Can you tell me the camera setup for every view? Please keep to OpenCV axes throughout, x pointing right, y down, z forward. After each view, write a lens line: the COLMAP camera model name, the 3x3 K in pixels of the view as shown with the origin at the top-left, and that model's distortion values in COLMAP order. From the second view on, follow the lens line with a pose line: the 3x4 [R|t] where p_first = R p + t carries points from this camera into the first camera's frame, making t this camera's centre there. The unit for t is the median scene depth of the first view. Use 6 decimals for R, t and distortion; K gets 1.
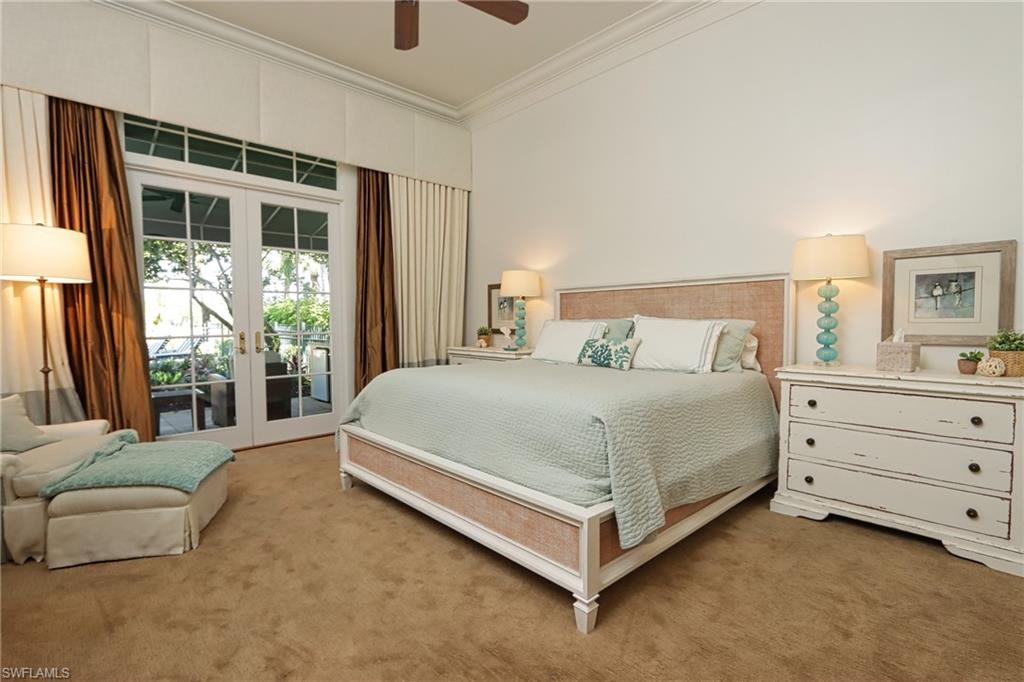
lens RADIAL K [[476.5, 0, 509.5], [0, 476.5, 340.5], [0, 0, 1]] dist [-0.007954, -0.000360]
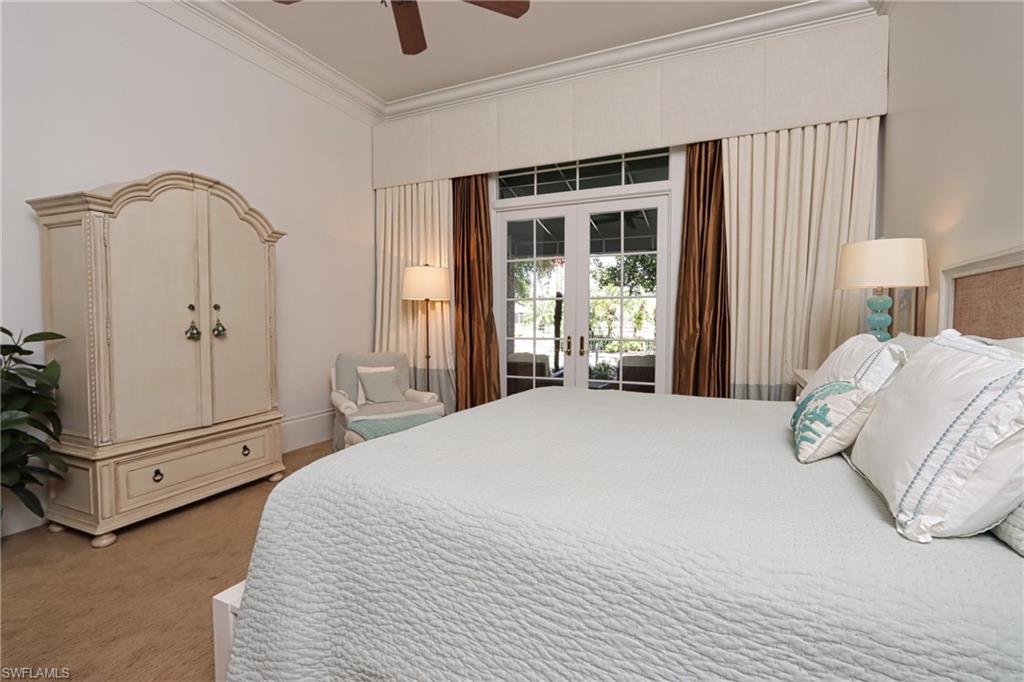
lens RADIAL K [[476.5, 0, 509.5], [0, 476.5, 340.5], [0, 0, 1]] dist [-0.007954, -0.000360]
pose [[0.370062, 0.044552, -0.927938, 0.404737], [-0.040278, 0.998680, 0.031886, -0.035184], [0.928134, 0.025576, 0.371367, 0.447092]]
